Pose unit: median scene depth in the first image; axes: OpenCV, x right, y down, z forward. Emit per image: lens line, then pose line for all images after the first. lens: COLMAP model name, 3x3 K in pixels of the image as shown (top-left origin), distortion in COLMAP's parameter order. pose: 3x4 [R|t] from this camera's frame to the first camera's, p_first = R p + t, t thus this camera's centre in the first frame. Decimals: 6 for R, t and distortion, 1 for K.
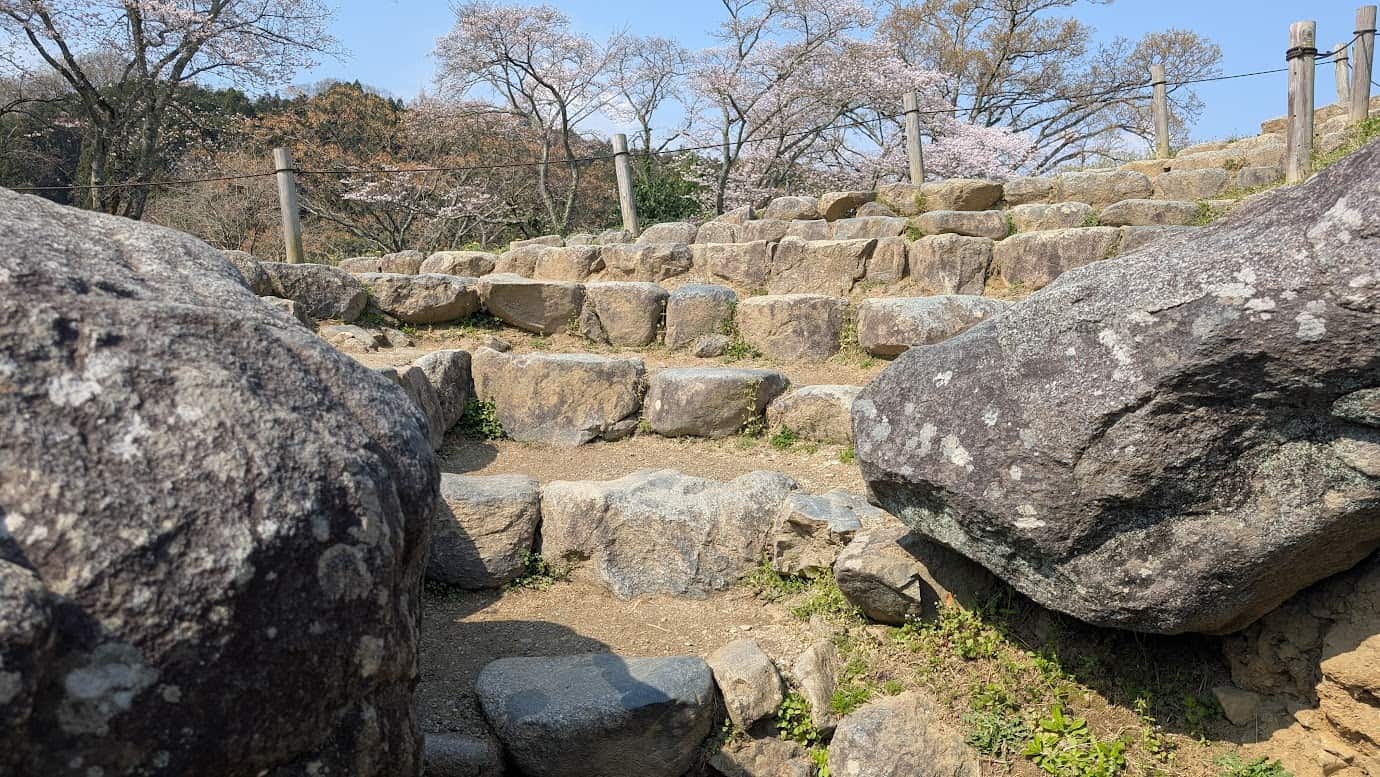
lens RADIAL K [[1005.6, 0, 682.2], [0, 1005.6, 400.3], [0, 0, 1]] dist [0.020691, 0.000952]
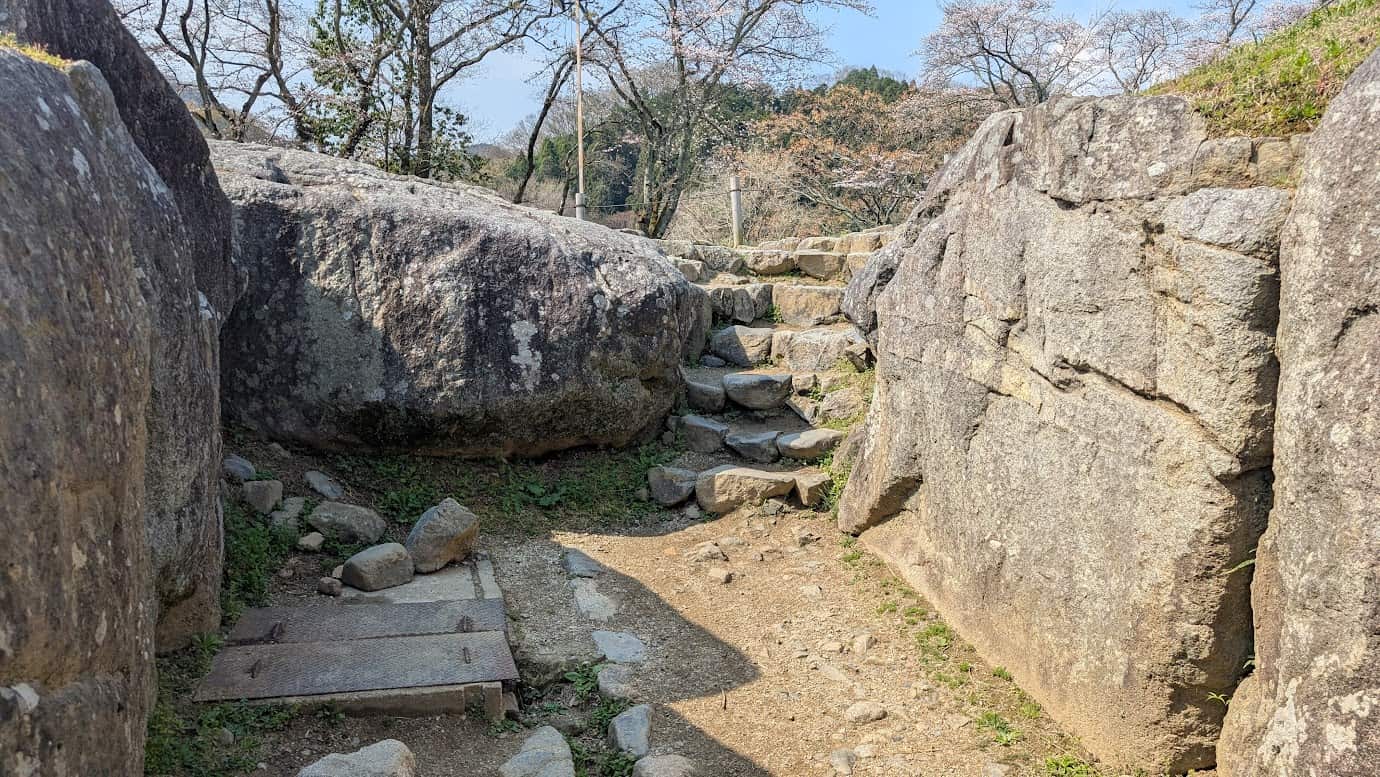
lens RADIAL K [[1005.6, 0, 687.6], [0, 1005.6, 385.0], [0, 0, 1]] dist [0.020691, 0.000952]
pose [[0.887196, 0.056595, -0.457909, 0.558434], [-0.054222, 0.998361, 0.018339, 0.122227], [0.458196, 0.008559, 0.888810, -0.911653]]
